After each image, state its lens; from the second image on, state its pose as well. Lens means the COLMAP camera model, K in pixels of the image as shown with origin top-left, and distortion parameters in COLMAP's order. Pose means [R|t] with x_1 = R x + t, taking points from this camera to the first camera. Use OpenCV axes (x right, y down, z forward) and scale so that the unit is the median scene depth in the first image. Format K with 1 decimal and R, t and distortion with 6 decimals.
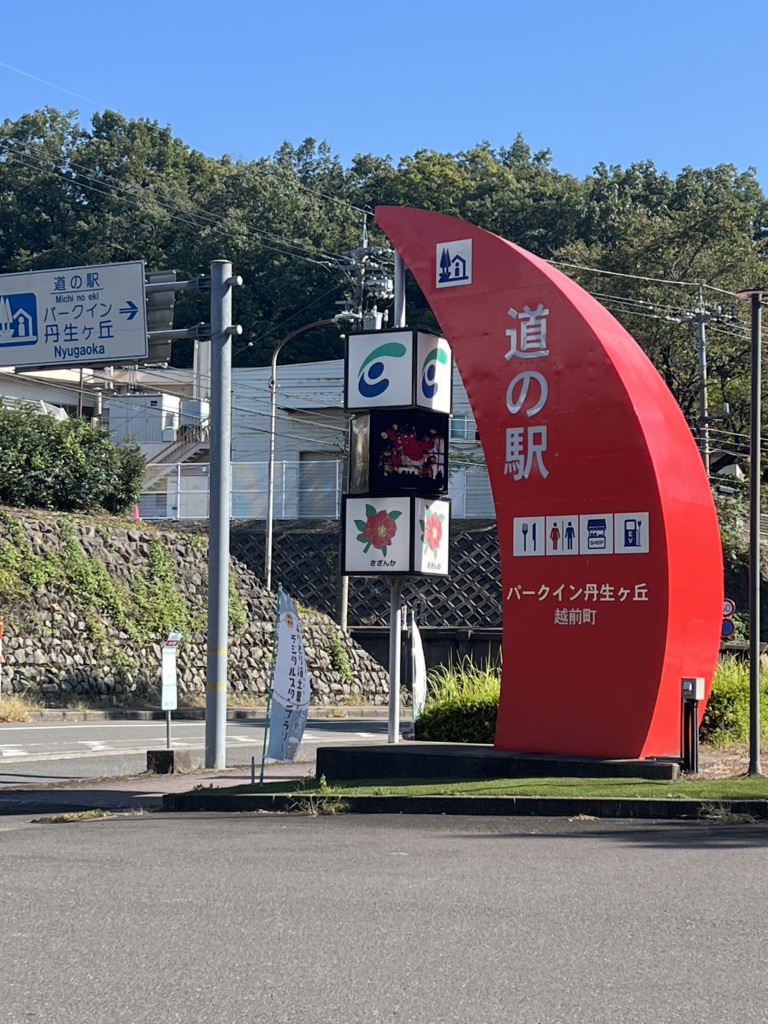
lens RADIAL K [[1916.9, 0, 409.6], [0, 1916.9, 530.6], [0, 0, 1]] dist [0.149652, -0.146109]
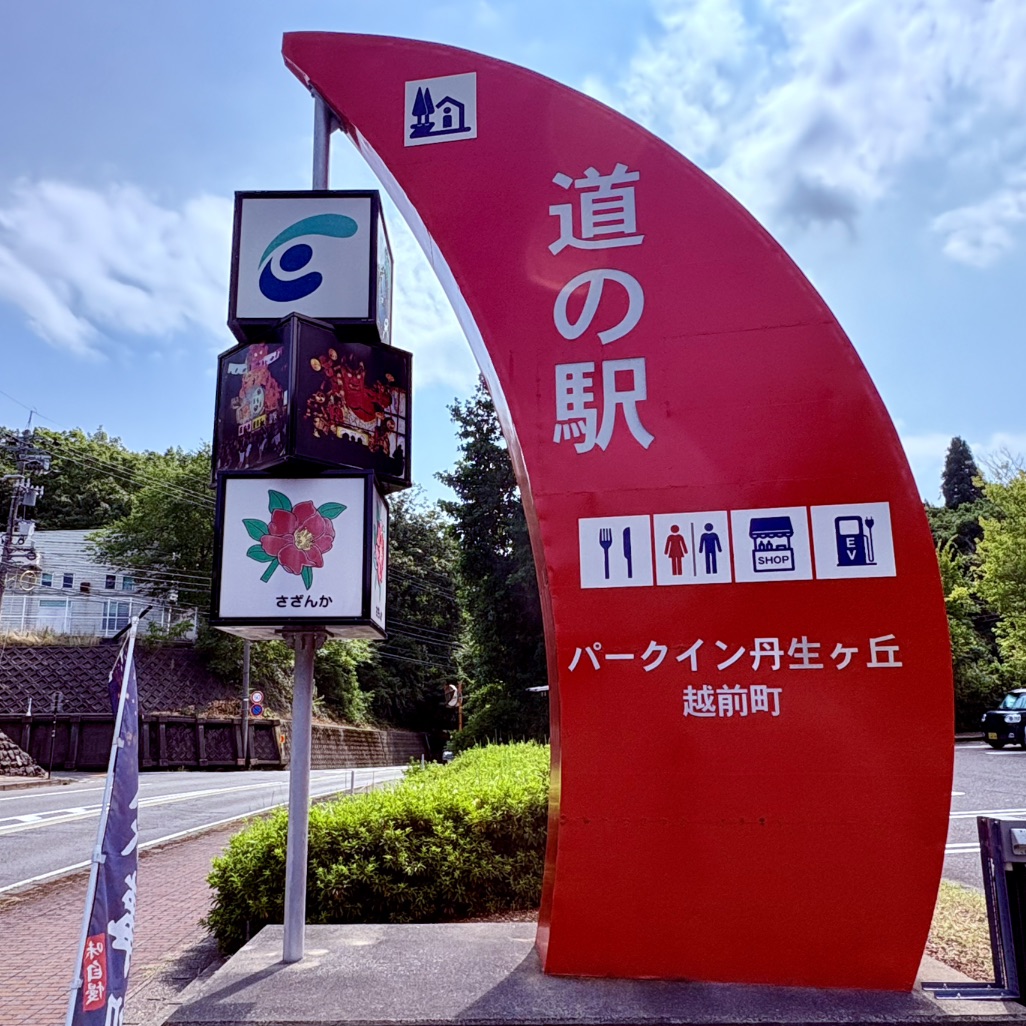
lens RADIAL K [[904.4, 0, 489.2], [0, 904.4, 516.7], [0, 0, 1]] dist [0.000551, -0.015421]
pose [[0.879410, 0.082685, 0.468830, -0.086039], [-0.007820, 0.987177, -0.159435, 0.032847], [-0.476001, 0.136543, 0.868780, 0.760551]]
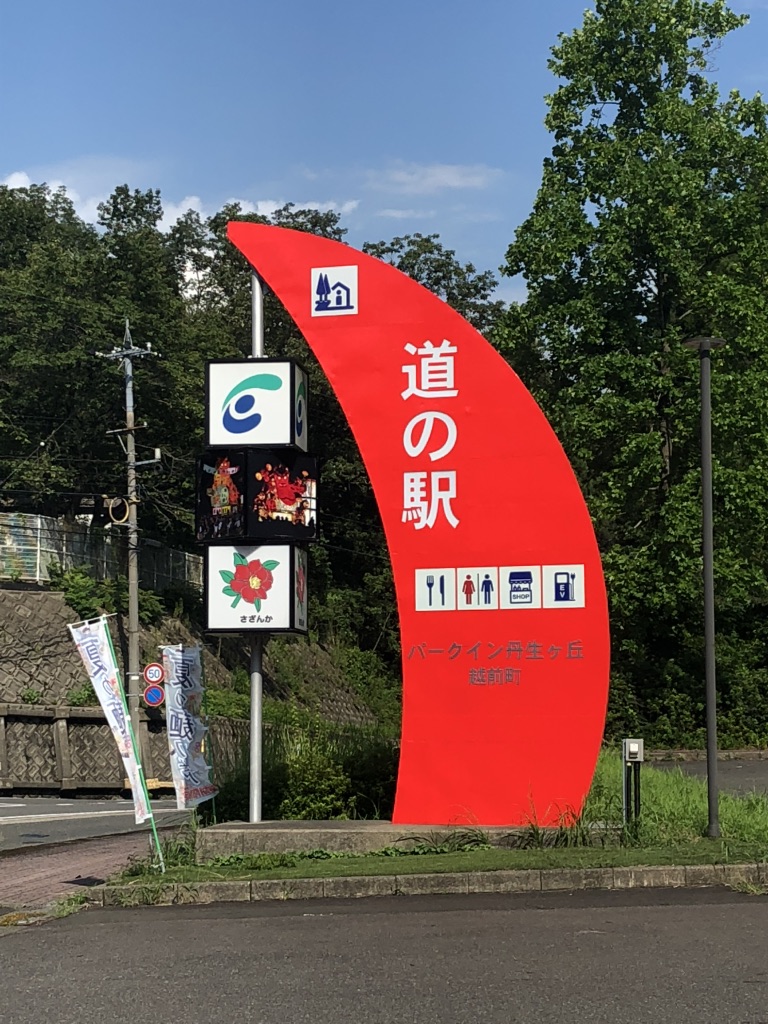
lens RADIAL K [[2148.6, 0, 401.2], [0, 2148.6, 506.8], [0, 0, 1]] dist [0.214980, -0.048690]
pose [[0.928647, 0.020667, 0.370389, -0.323980], [-0.006250, 0.999177, -0.040082, 0.004514], [-0.370913, 0.034908, 0.928011, 0.040423]]
